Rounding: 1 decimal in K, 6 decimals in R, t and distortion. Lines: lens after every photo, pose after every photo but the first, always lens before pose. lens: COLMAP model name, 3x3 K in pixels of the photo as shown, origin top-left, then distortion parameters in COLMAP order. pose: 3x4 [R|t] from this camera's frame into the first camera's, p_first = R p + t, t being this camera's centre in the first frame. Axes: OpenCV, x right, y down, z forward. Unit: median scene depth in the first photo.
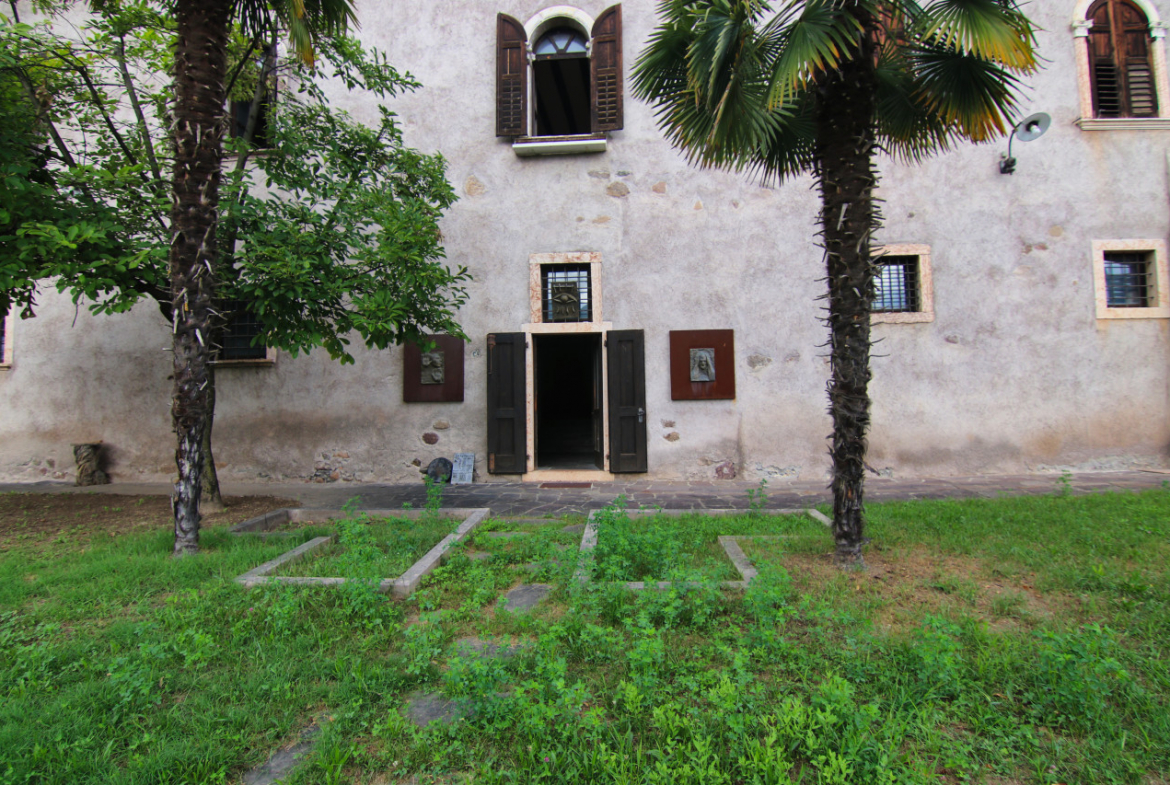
lens RADIAL K [[593.8, 0, 579.8], [0, 593.8, 390.9], [0, 0, 1]] dist [-0.013266, -0.002490]
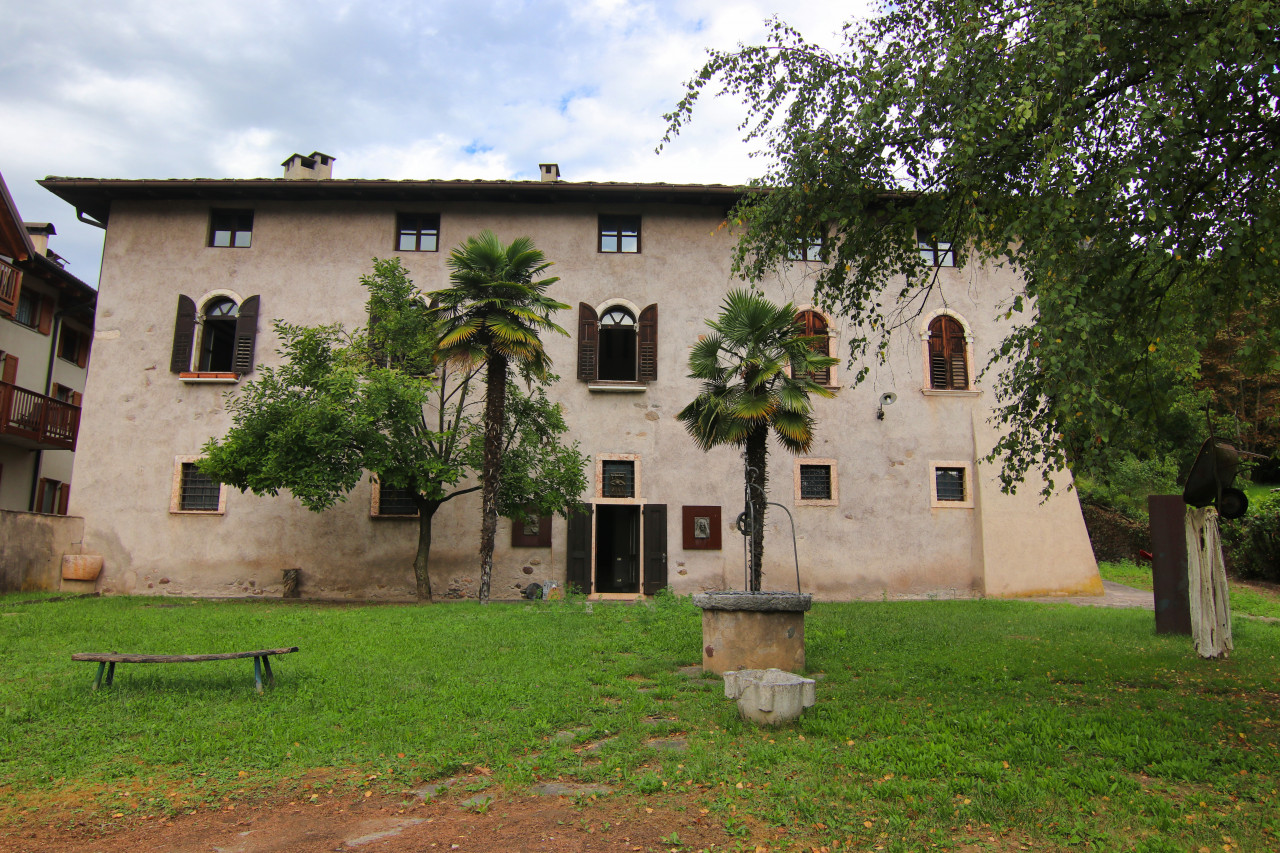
lens RADIAL K [[911.7, 0, 639.8], [0, 911.7, 421.5], [0, 0, 1]] dist [0.003200, -0.004343]
pose [[0.991370, 0.043166, 0.123785, -0.278952], [-0.025608, 0.989810, -0.140071, 0.022018], [-0.128570, 0.135692, 0.982373, -1.442379]]
